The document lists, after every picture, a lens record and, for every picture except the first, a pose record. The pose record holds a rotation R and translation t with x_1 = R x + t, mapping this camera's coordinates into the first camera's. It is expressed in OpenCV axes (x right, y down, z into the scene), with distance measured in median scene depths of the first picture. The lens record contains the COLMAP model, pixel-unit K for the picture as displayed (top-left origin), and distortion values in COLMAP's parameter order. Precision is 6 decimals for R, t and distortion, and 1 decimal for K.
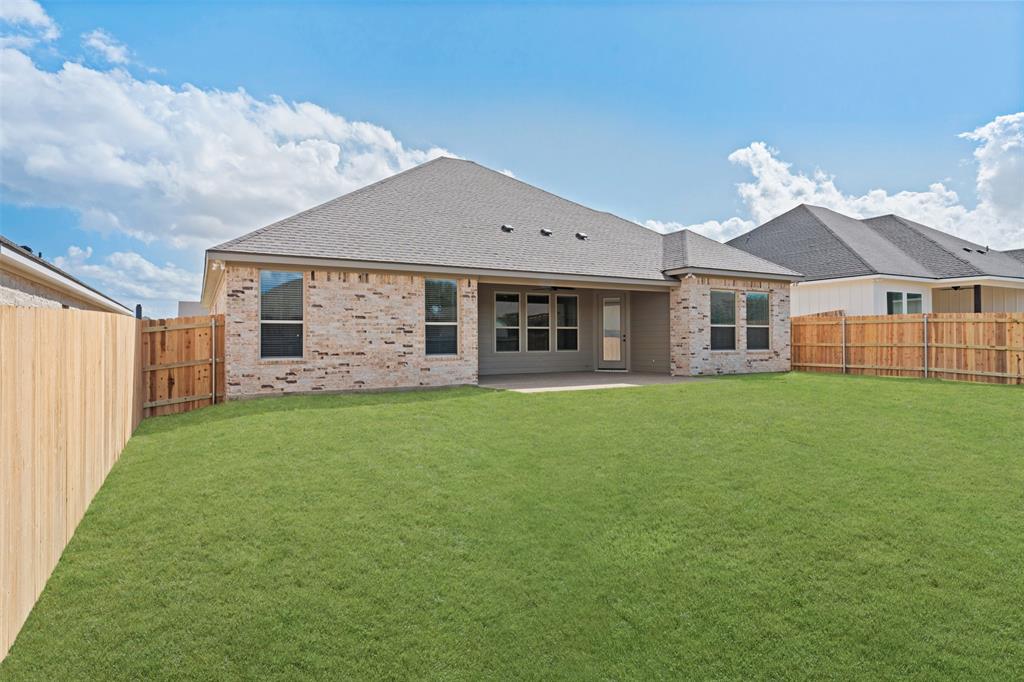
lens RADIAL K [[581.5, 0, 512.0], [0, 581.5, 341.0], [0, 0, 1]] dist [-0.035520, -0.000390]
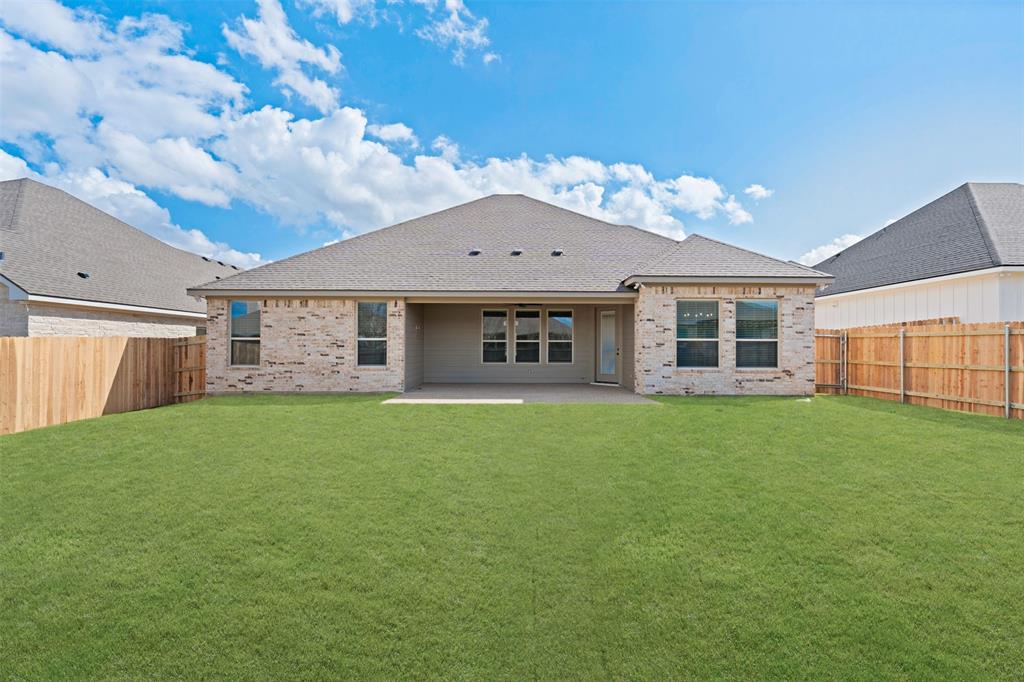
lens RADIAL K [[483.1, 0, 512.0], [0, 483.1, 341.0], [0, 0, 1]] dist [-0.022235, -0.000287]
pose [[0.871722, 0.003117, -0.489991, 0.484505], [-0.008133, 0.999934, -0.008108, -0.016358], [0.489933, 0.011053, 0.871690, 0.228055]]
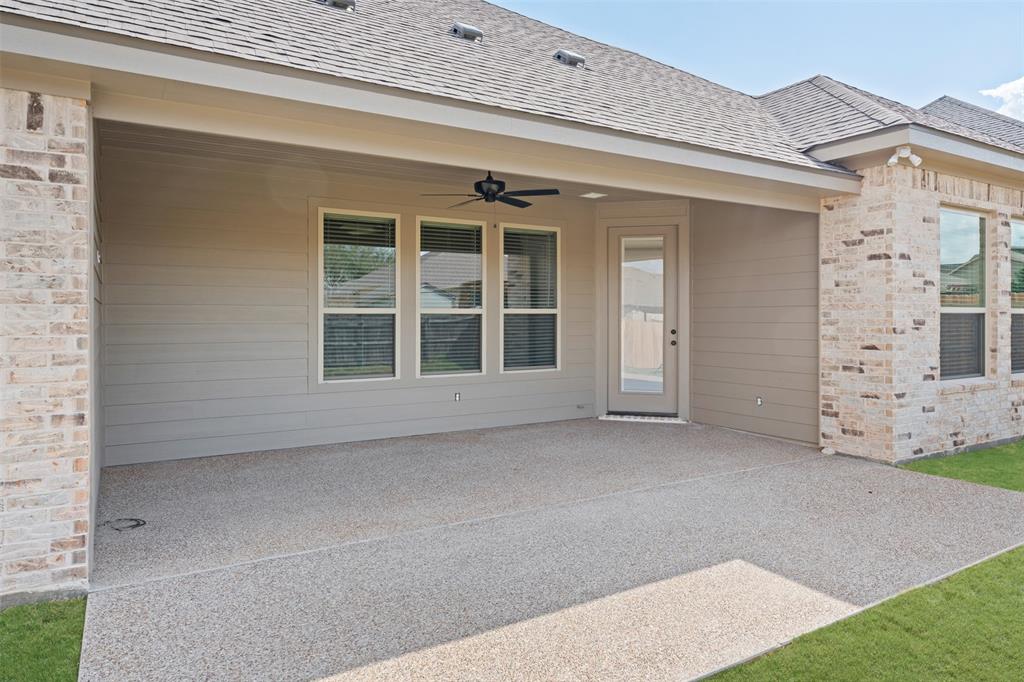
lens RADIAL K [[655.3, 0, 513.9], [0, 655.3, 319.0], [0, 0, 1]] dist [-0.000659, -0.000014]
pose [[0.999313, 0.006507, 0.036472, 0.074208], [-0.006748, 0.999956, 0.006478, -0.022144], [-0.036428, -0.006720, 0.999314, 0.615627]]
